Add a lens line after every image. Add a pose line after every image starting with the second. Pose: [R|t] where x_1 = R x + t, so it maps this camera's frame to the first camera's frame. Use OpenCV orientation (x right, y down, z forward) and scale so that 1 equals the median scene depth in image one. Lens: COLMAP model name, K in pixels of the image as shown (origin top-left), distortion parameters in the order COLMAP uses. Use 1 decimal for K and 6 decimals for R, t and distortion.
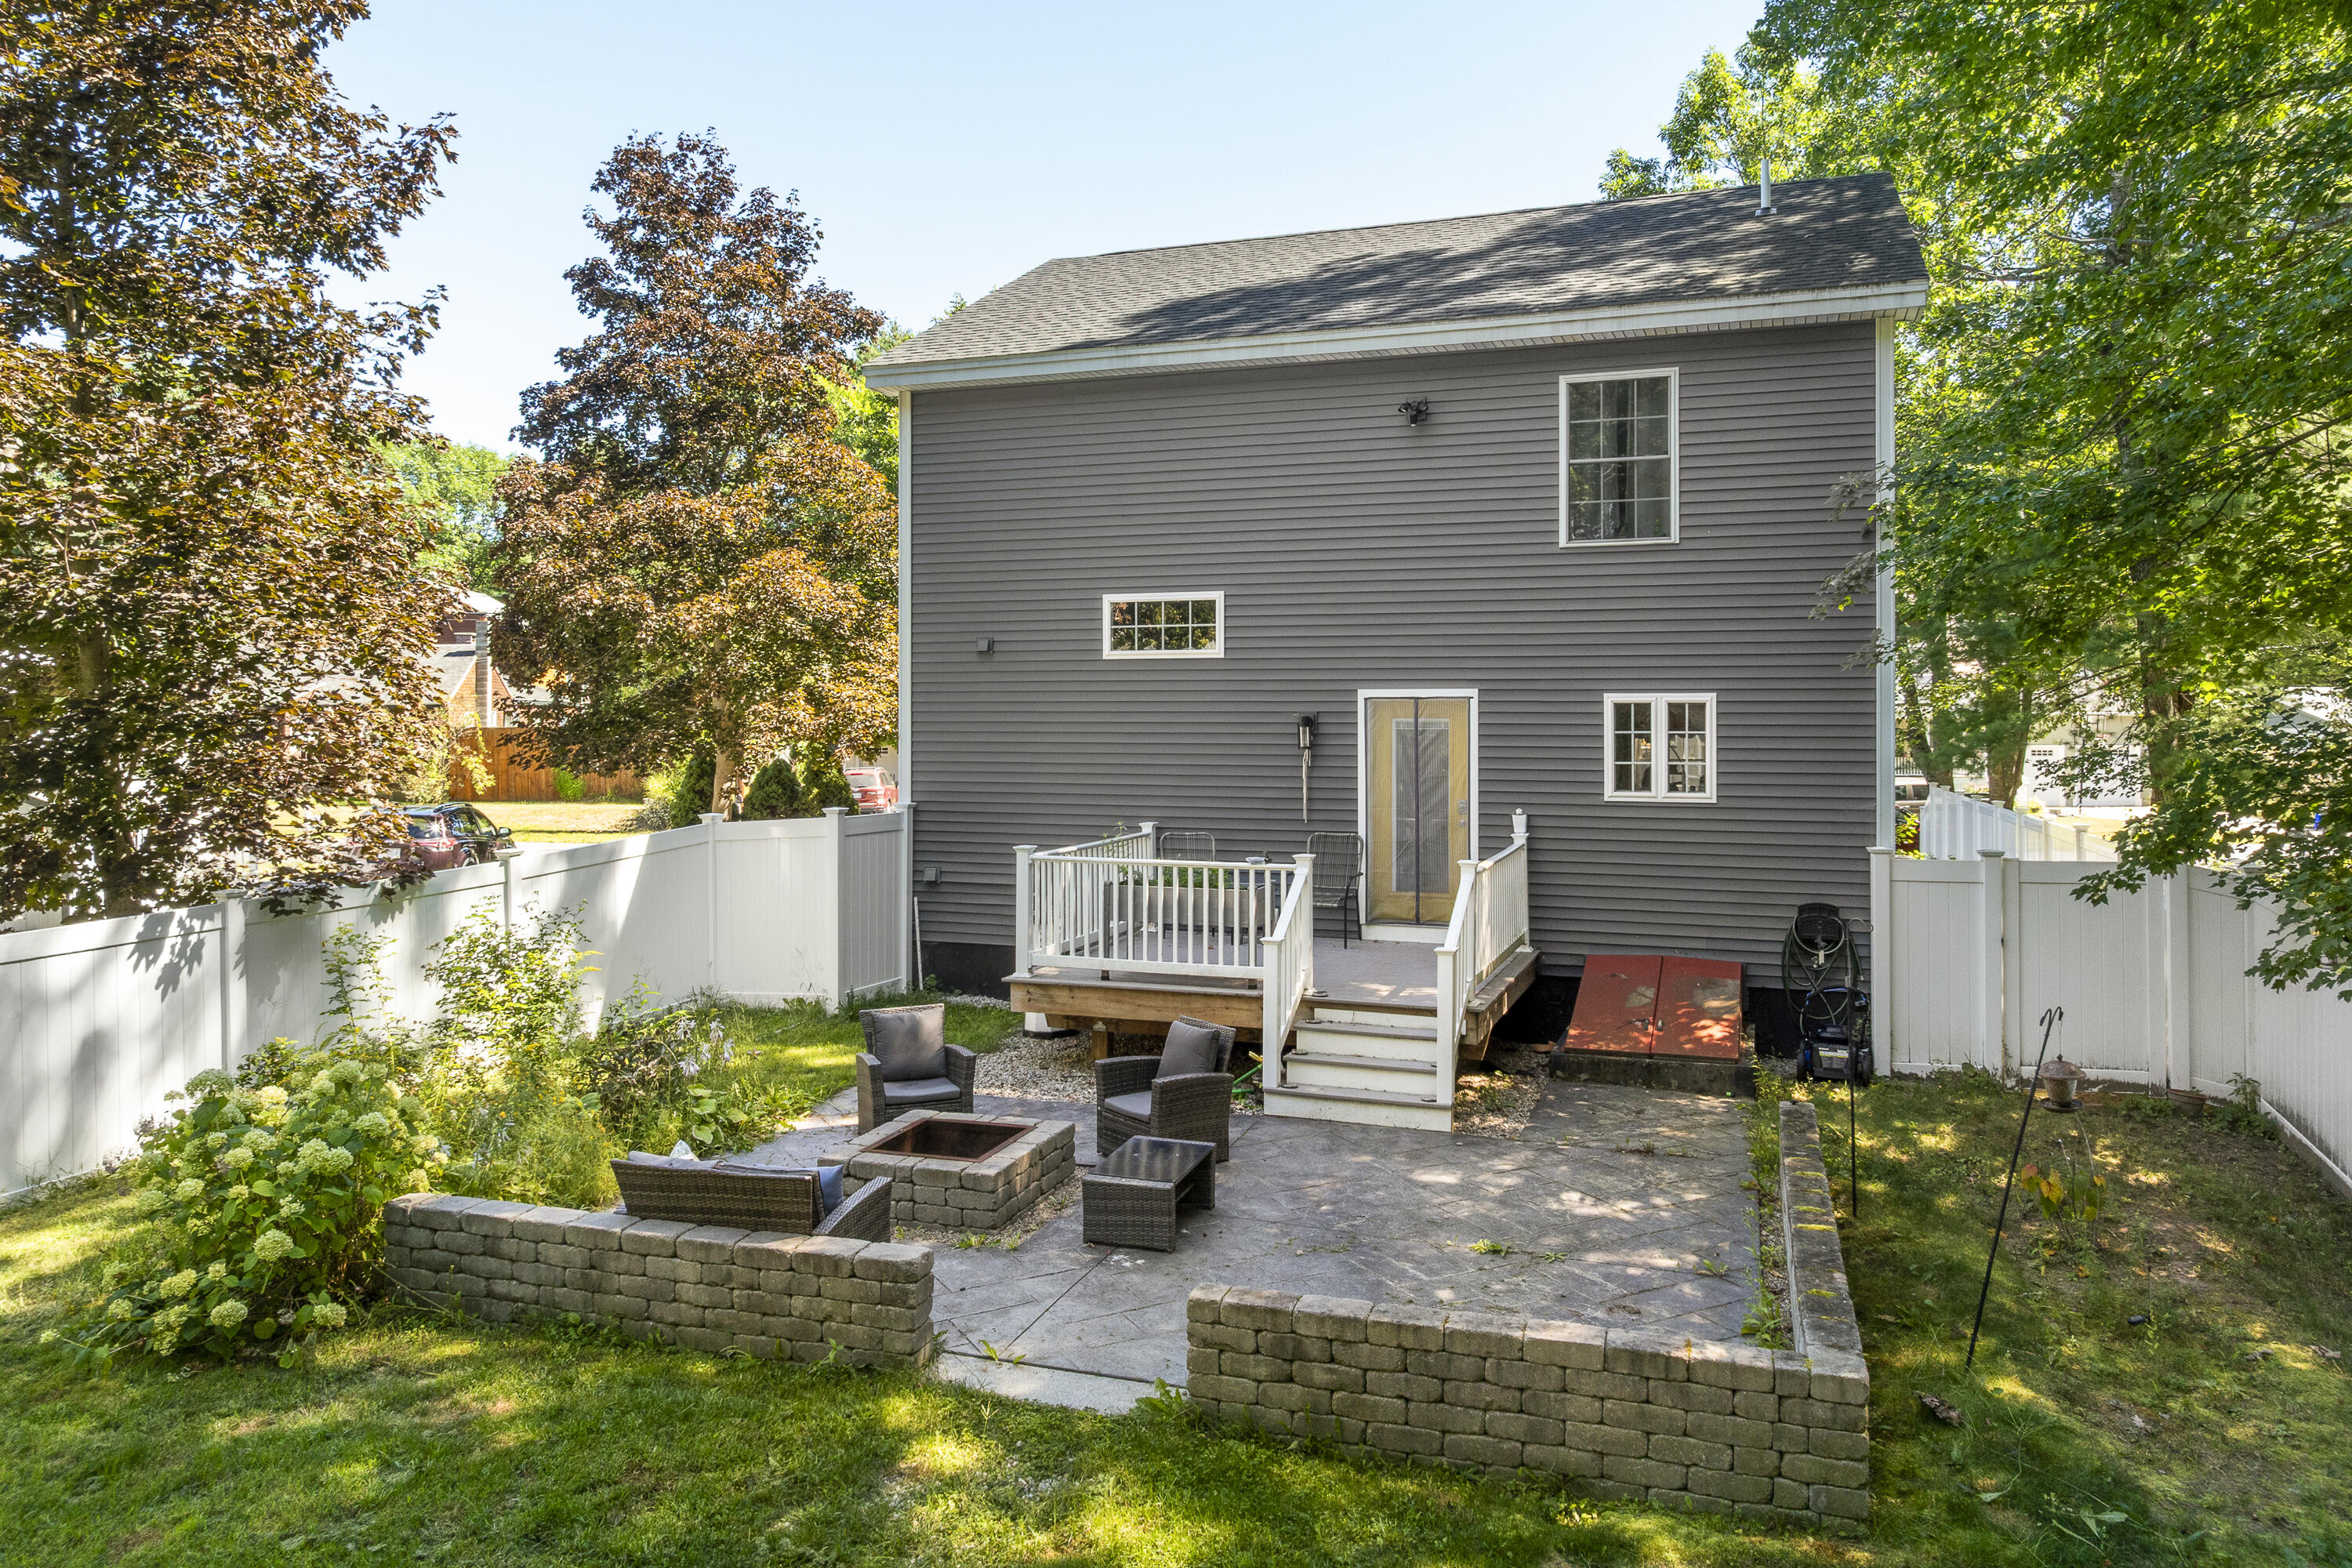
lens RADIAL K [[1601.3, 0, 1216.2], [0, 1601.3, 707.0], [0, 0, 1]] dist [0.006537, -0.003602]
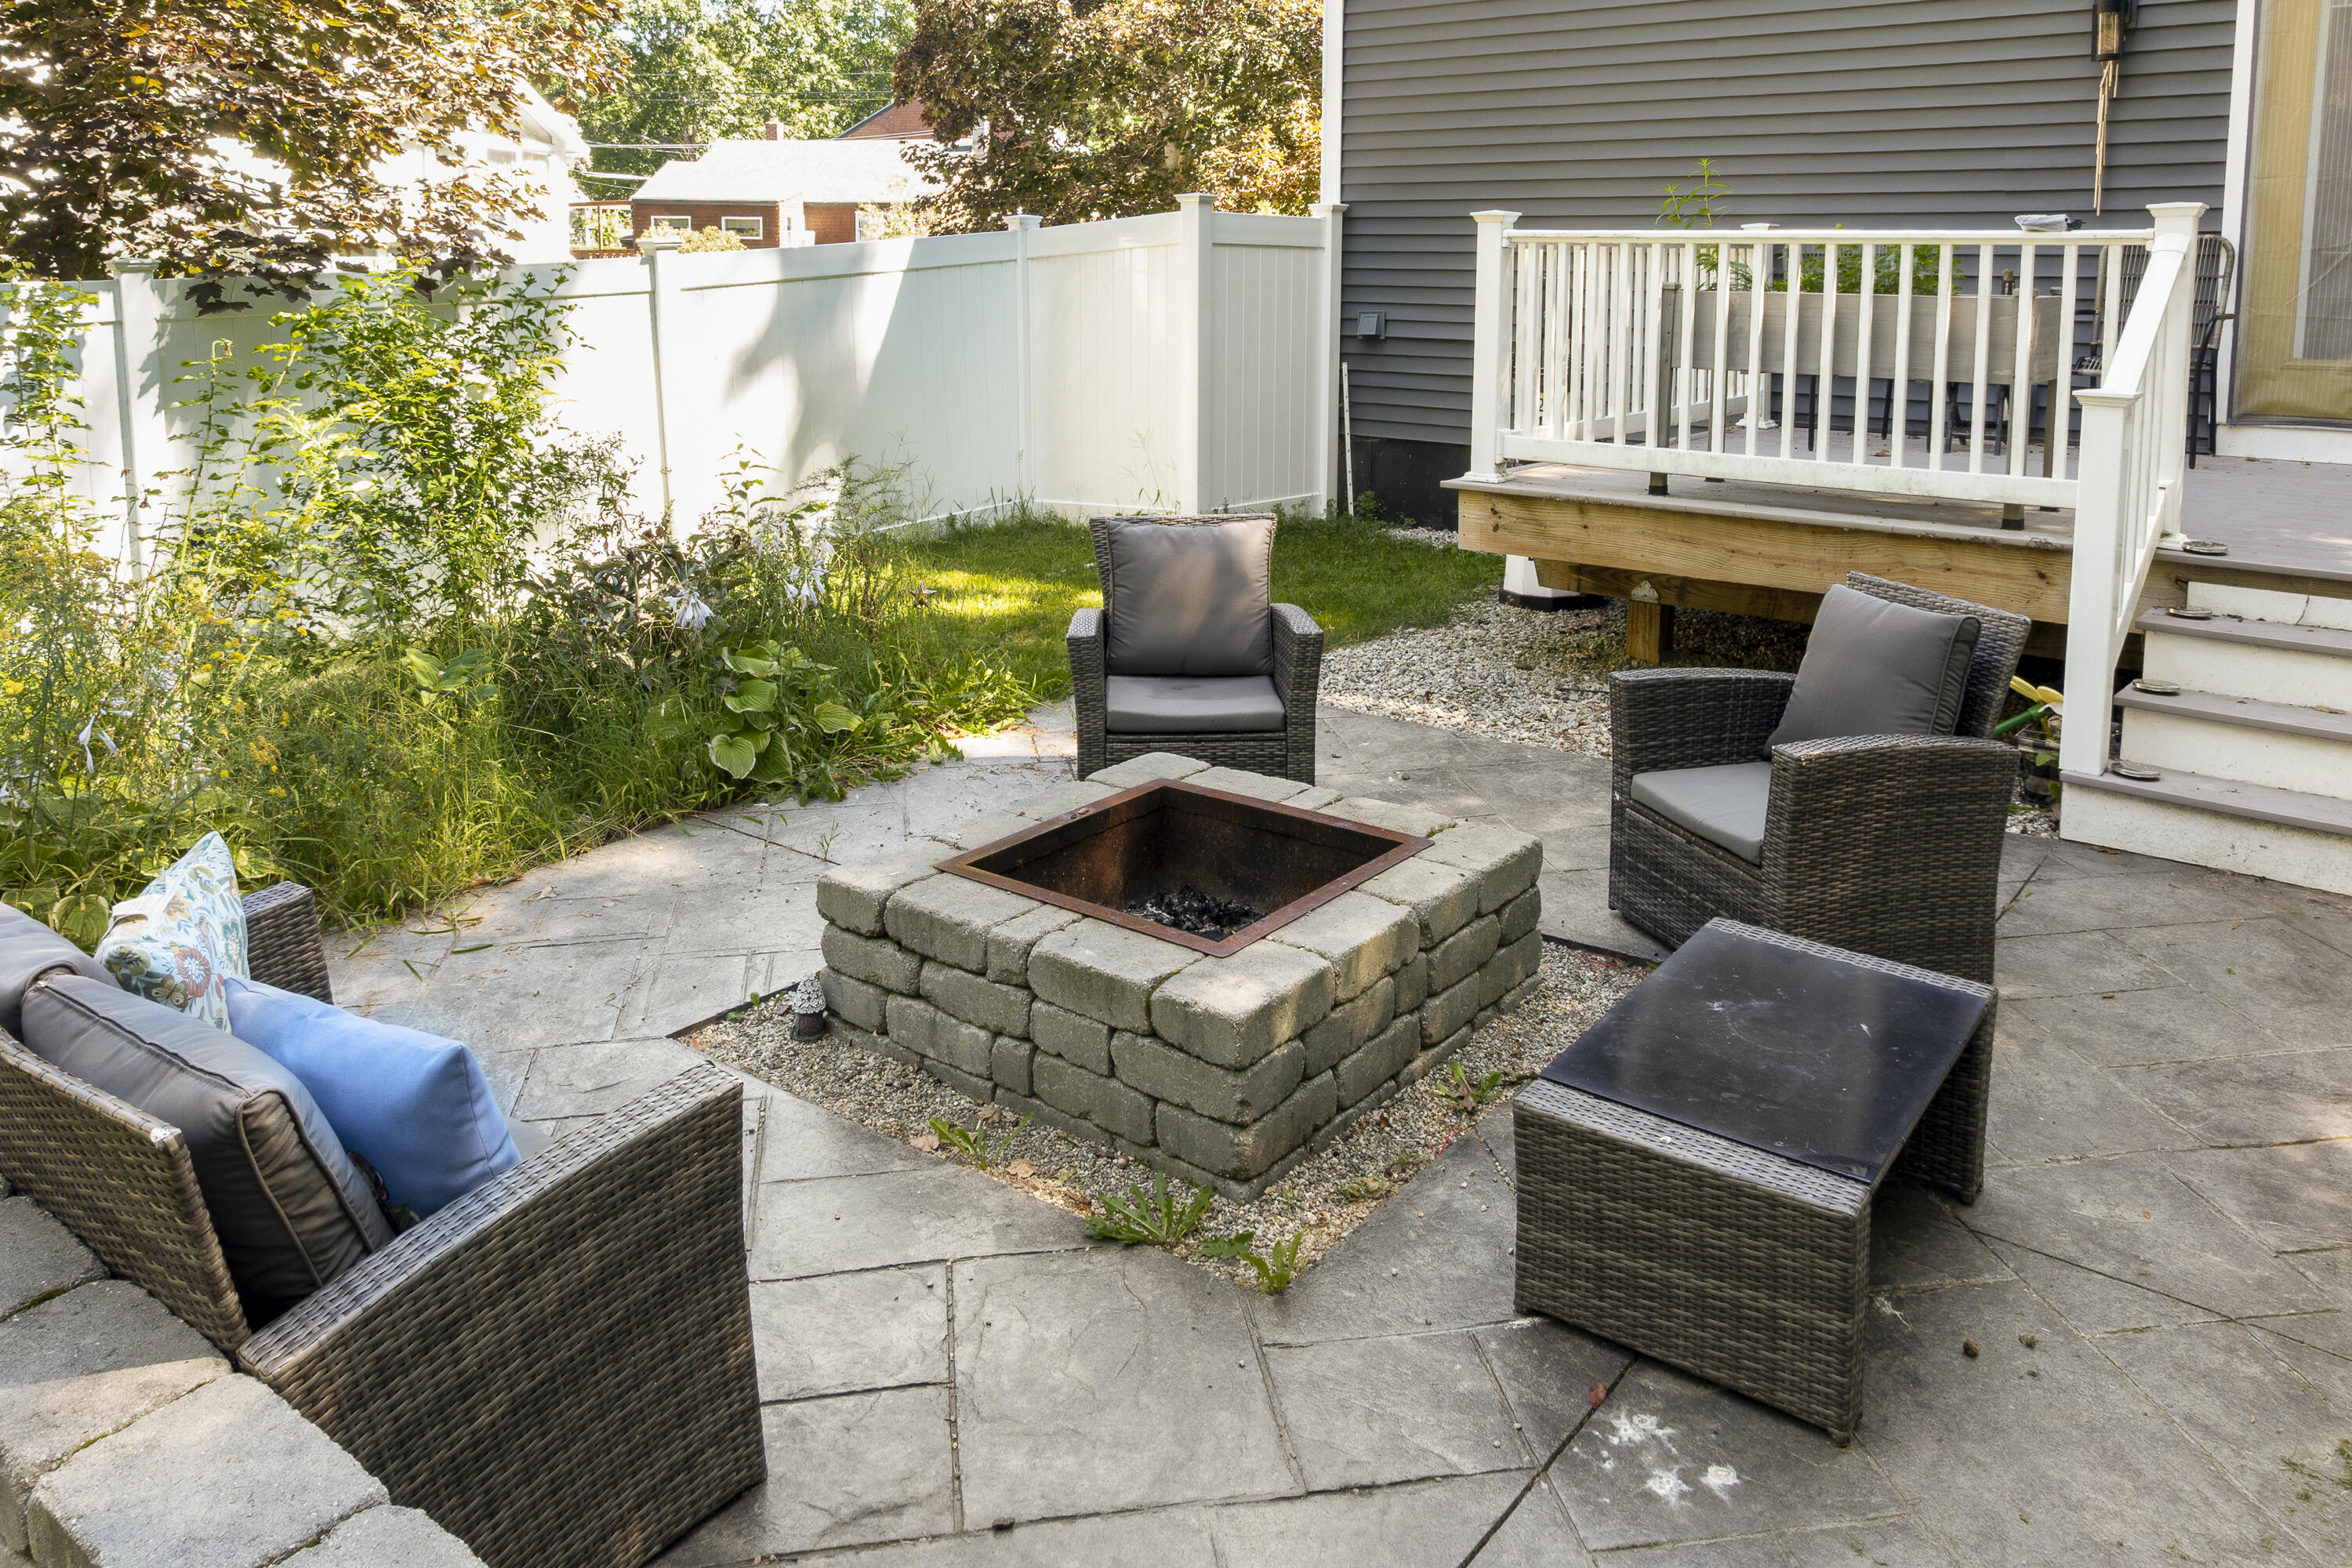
lens RADIAL K [[1708.8, 0, 1182.4], [0, 1708.8, 458.3], [0, 0, 1]] dist [-0.006218, -0.005993]
pose [[0.936843, 0.042298, -0.347184, -0.027306], [-0.000433, 0.992800, 0.119786, 0.101919], [0.349751, -0.112071, 0.930115, 0.496538]]
